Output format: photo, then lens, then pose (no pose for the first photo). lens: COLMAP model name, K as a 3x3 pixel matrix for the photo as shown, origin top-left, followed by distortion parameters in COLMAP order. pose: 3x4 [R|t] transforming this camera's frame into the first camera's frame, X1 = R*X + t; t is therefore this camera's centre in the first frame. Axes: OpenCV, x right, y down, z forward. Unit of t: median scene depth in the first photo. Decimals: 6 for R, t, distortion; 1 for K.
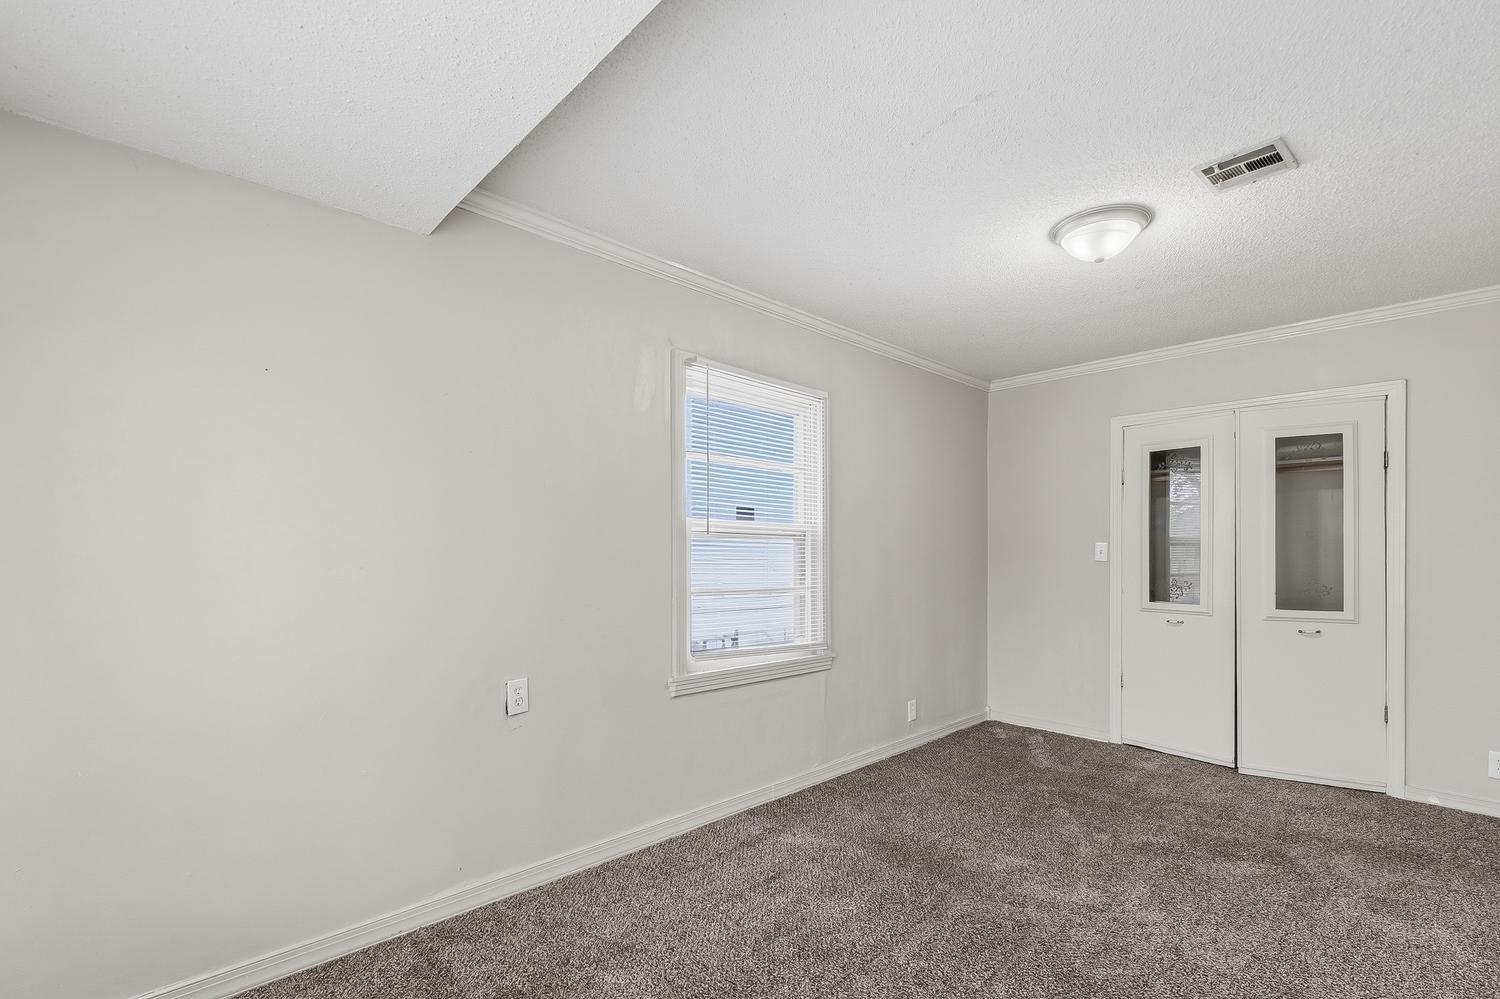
lens RADIAL K [[685.4, 0, 747.9], [0, 685.4, 562.1], [0, 0, 1]] dist [0.000481, 0.000140]
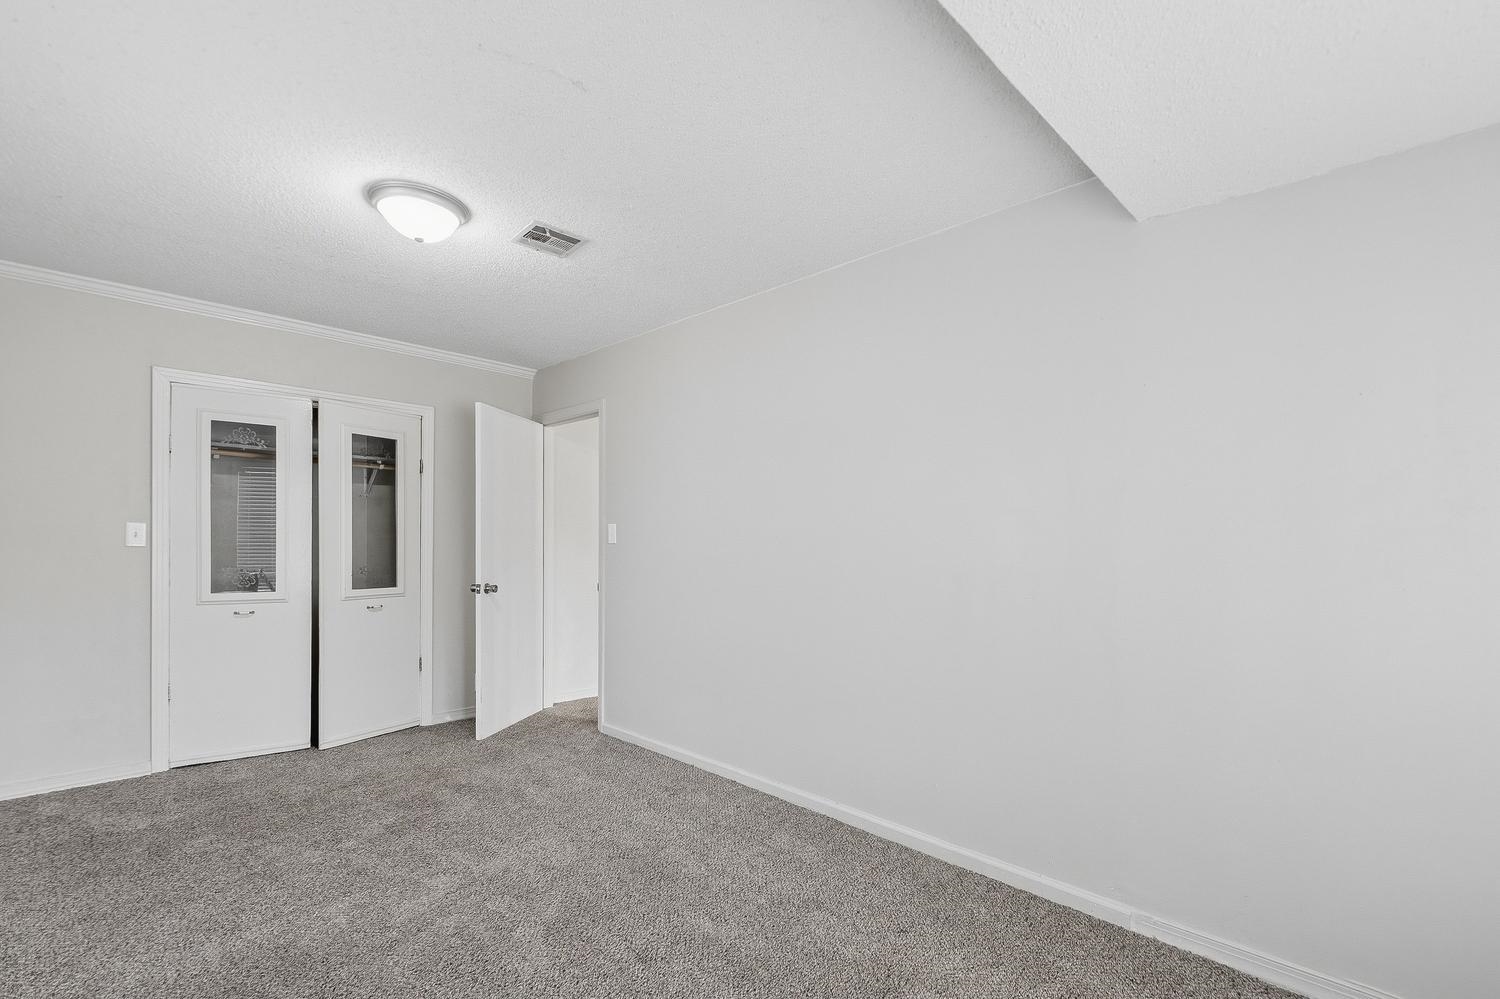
lens RADIAL K [[685.4, 0, 747.9], [0, 685.4, 562.1], [0, 0, 1]] dist [0.000481, 0.000140]
pose [[-0.036227, -0.031651, 0.998842, -0.348208], [0.001860, 0.999494, 0.031739, -0.008990], [-0.999342, 0.003008, -0.036150, 0.403715]]
